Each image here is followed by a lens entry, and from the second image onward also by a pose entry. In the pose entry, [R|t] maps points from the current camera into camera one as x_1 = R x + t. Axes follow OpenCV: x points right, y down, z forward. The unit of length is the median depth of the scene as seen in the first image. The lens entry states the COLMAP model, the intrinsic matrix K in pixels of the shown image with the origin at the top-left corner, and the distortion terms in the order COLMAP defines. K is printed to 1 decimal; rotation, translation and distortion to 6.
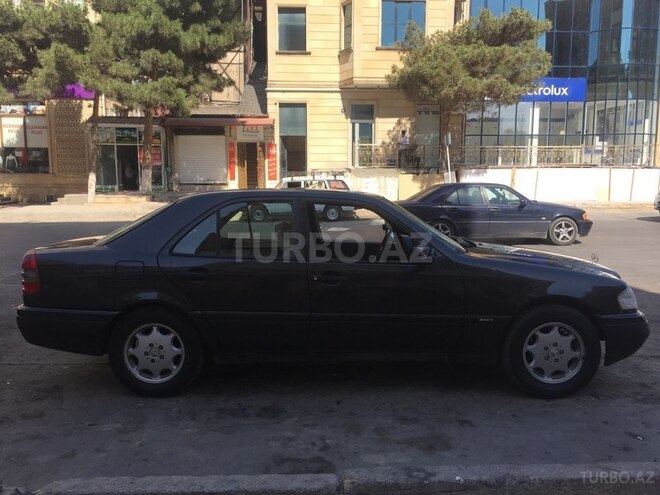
lens RADIAL K [[562.8, 0, 332.9], [0, 562.8, 247.3], [0, 0, 1]] dist [0.078226, -0.109259]
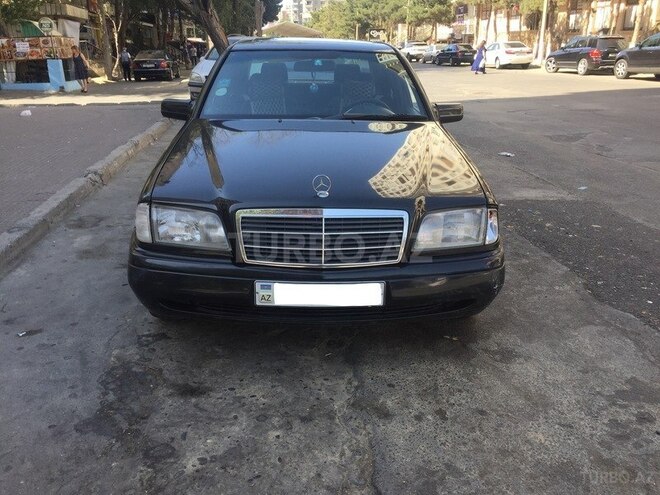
lens RADIAL K [[562.8, 0, 333.4], [0, 562.8, 244.4], [0, 0, 1]] dist [0.078226, -0.109259]
pose [[0.060563, 0.334172, -0.940564, 1.218519], [-0.116737, 0.938199, 0.325815, -0.122919], [0.991315, 0.090066, 0.095831, 1.248054]]
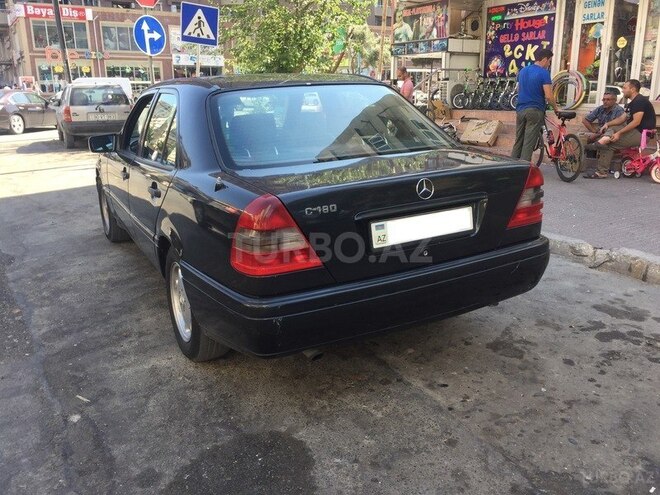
lens RADIAL K [[562.8, 0, 330.2], [0, 562.8, 249.8], [0, 0, 1]] dist [0.078226, -0.109259]
pose [[-0.476410, -0.237061, 0.846662, -1.117744], [0.123902, 0.935254, 0.331586, -0.160928], [-0.870449, 0.262874, -0.416191, 1.678014]]
